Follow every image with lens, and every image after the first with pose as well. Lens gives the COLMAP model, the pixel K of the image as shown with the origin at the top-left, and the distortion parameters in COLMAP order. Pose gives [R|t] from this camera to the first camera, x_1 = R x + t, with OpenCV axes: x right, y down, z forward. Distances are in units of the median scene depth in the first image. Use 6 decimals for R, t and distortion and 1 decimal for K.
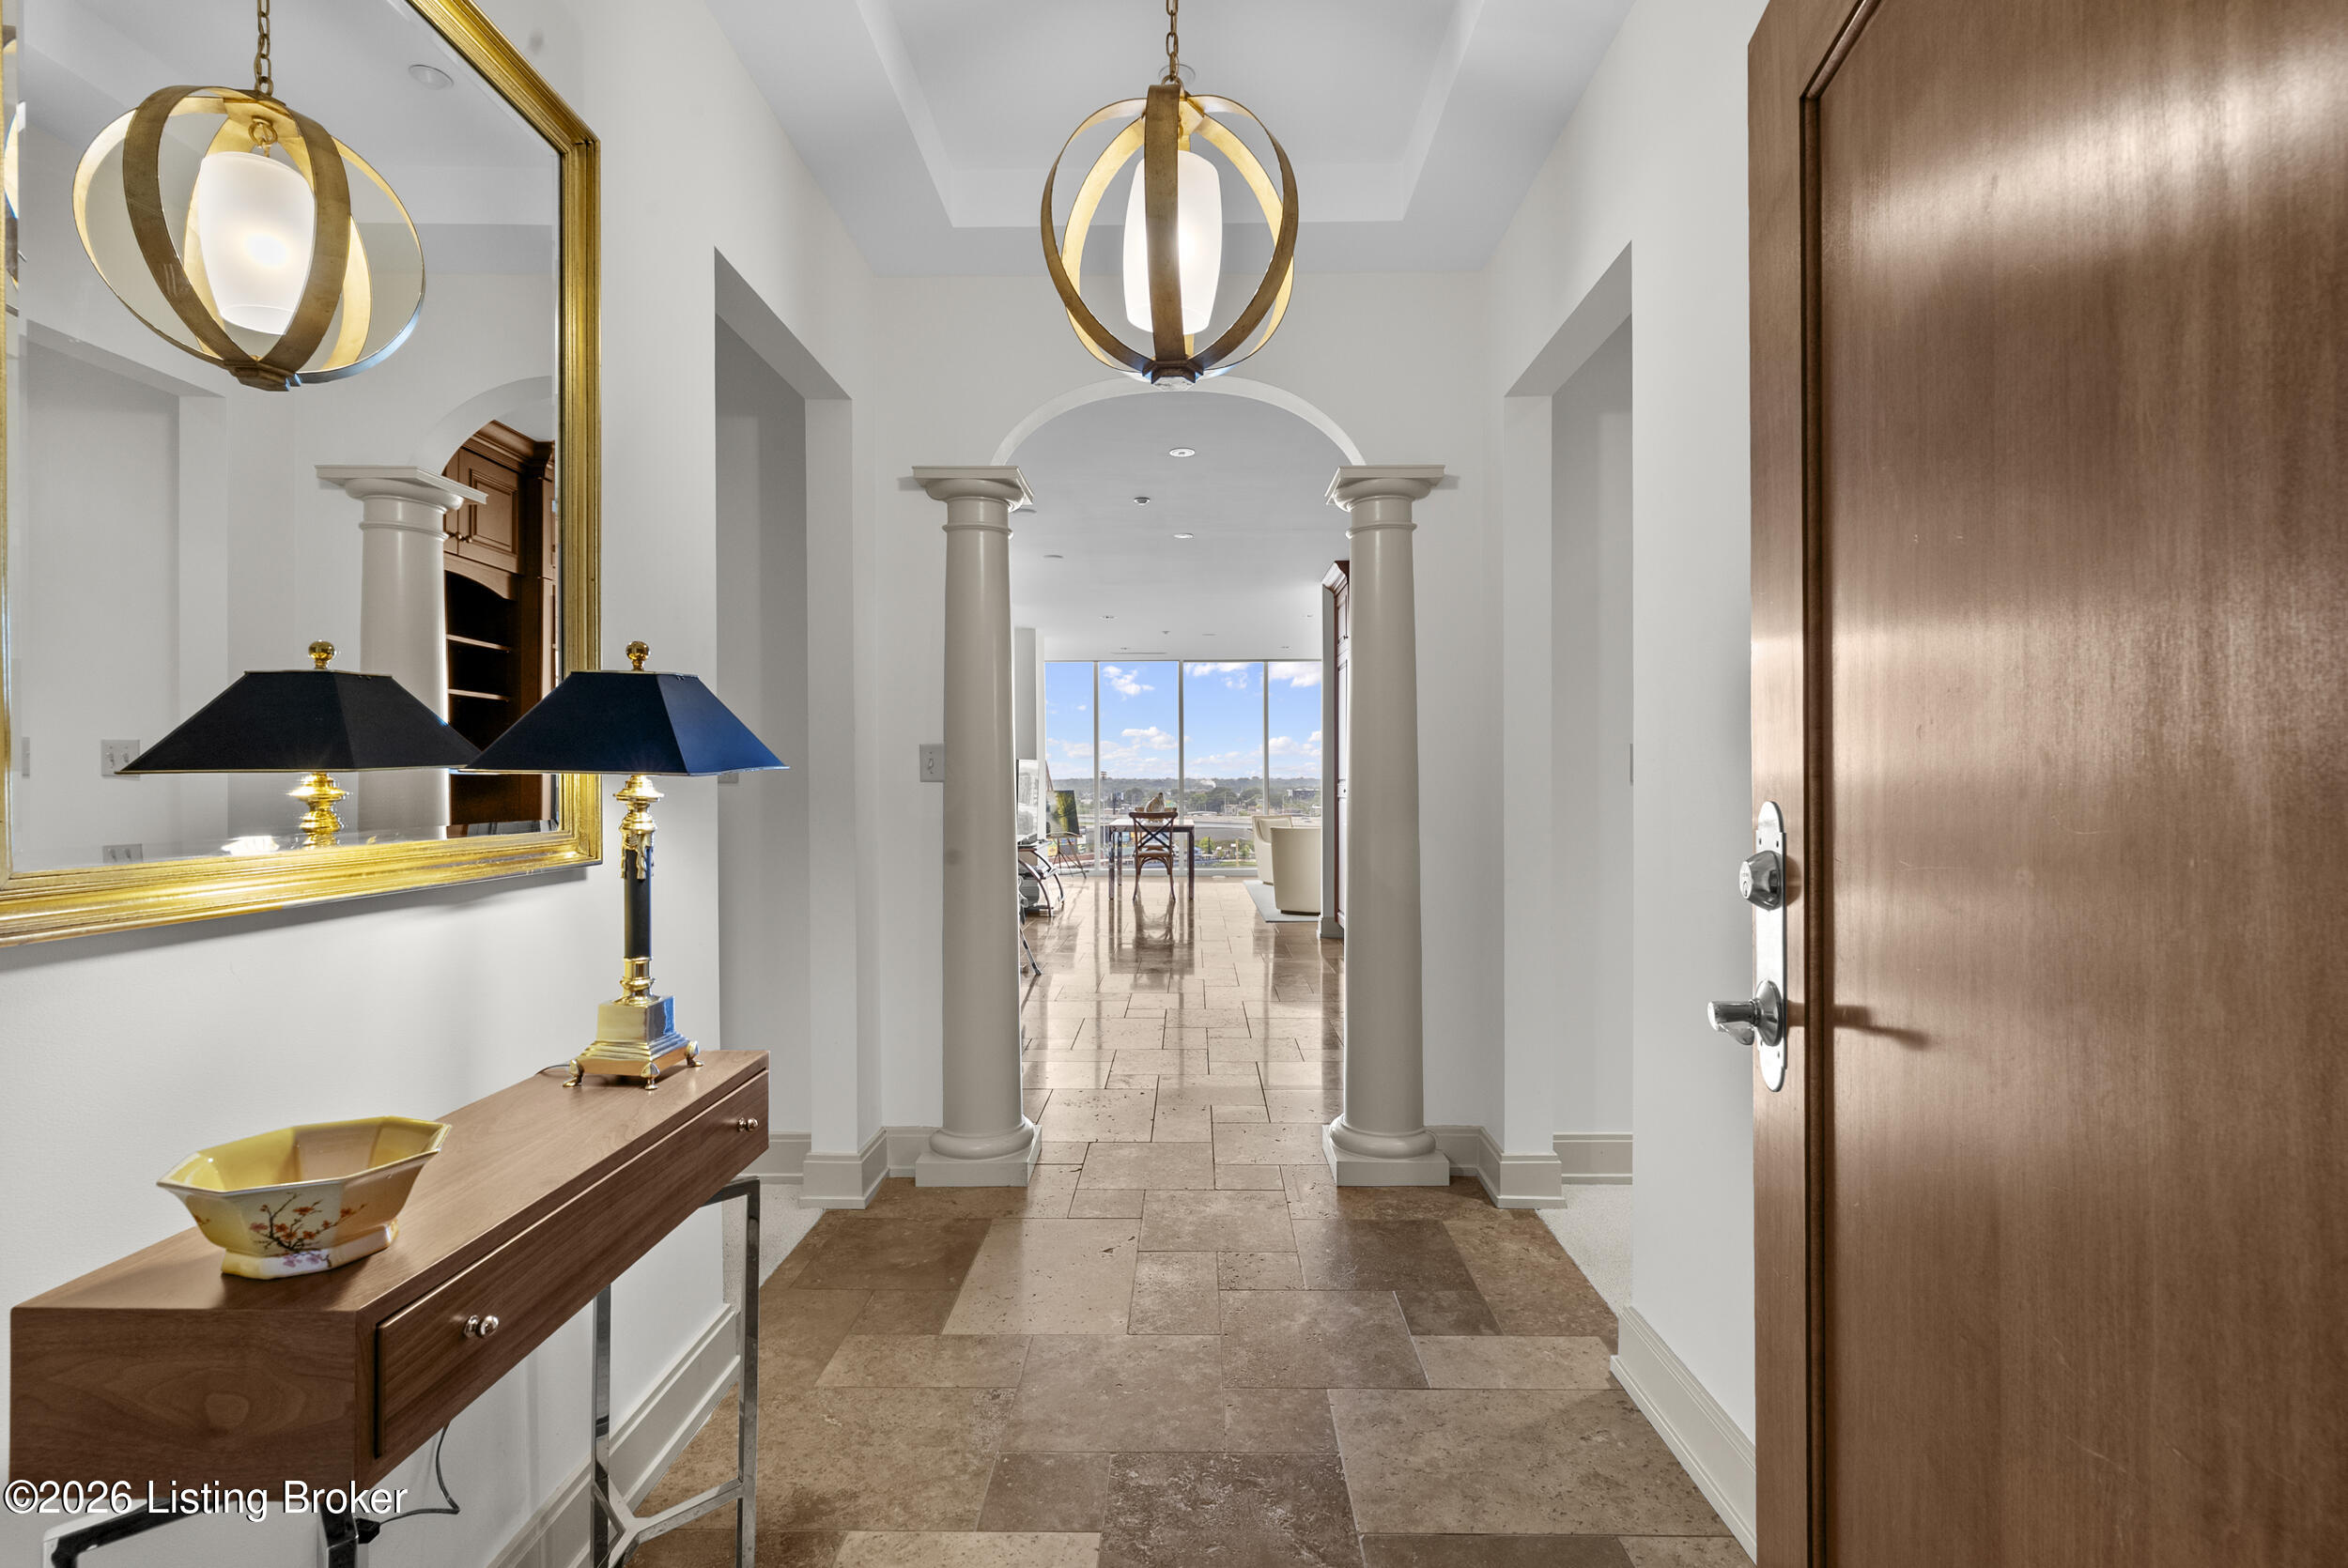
lens RADIAL K [[1060.7, 0, 1180.5], [0, 1060.7, 780.0], [0, 0, 1]] dist [-0.001174, 0.000381]
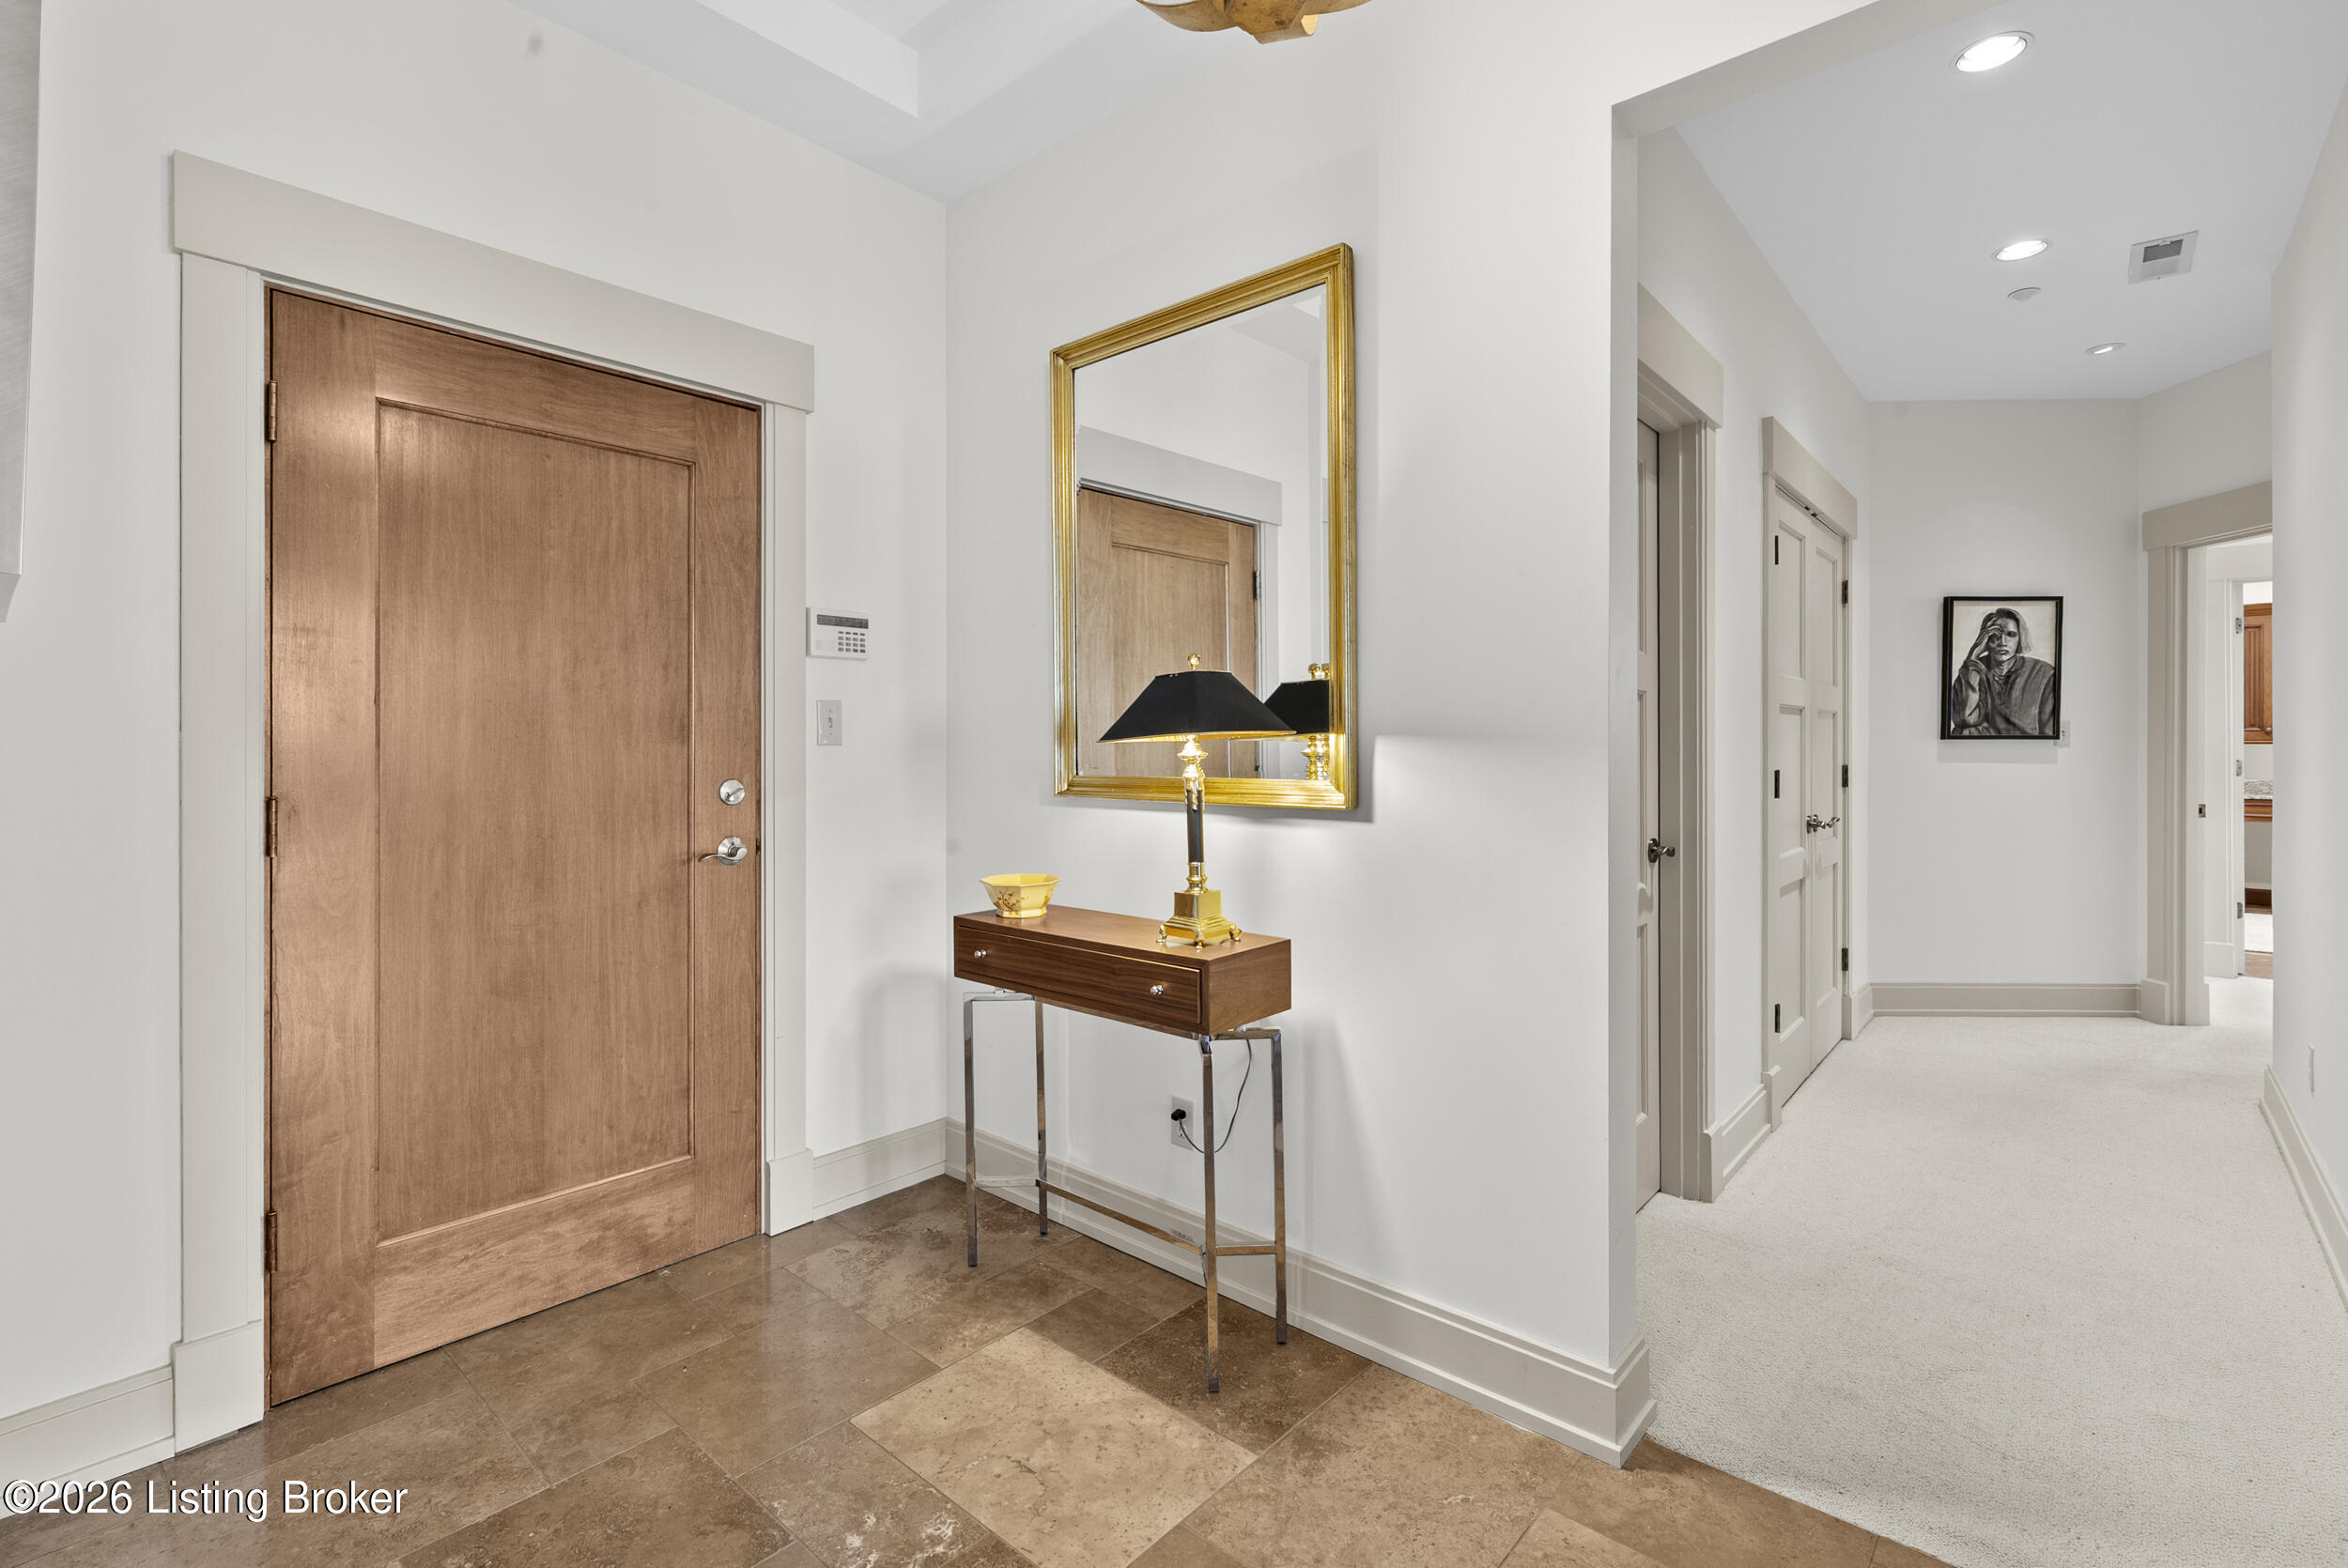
lens RADIAL K [[1013.6, 0, 1156.2], [0, 1013.6, 741.9], [0, 0, 1]] dist [-0.000150, -0.000053]
pose [[-0.643020, 0.003197, -0.765843, 0.528695], [0.003606, 0.999993, 0.001146, -0.004058], [0.765841, -0.002025, -0.643027, 1.589288]]
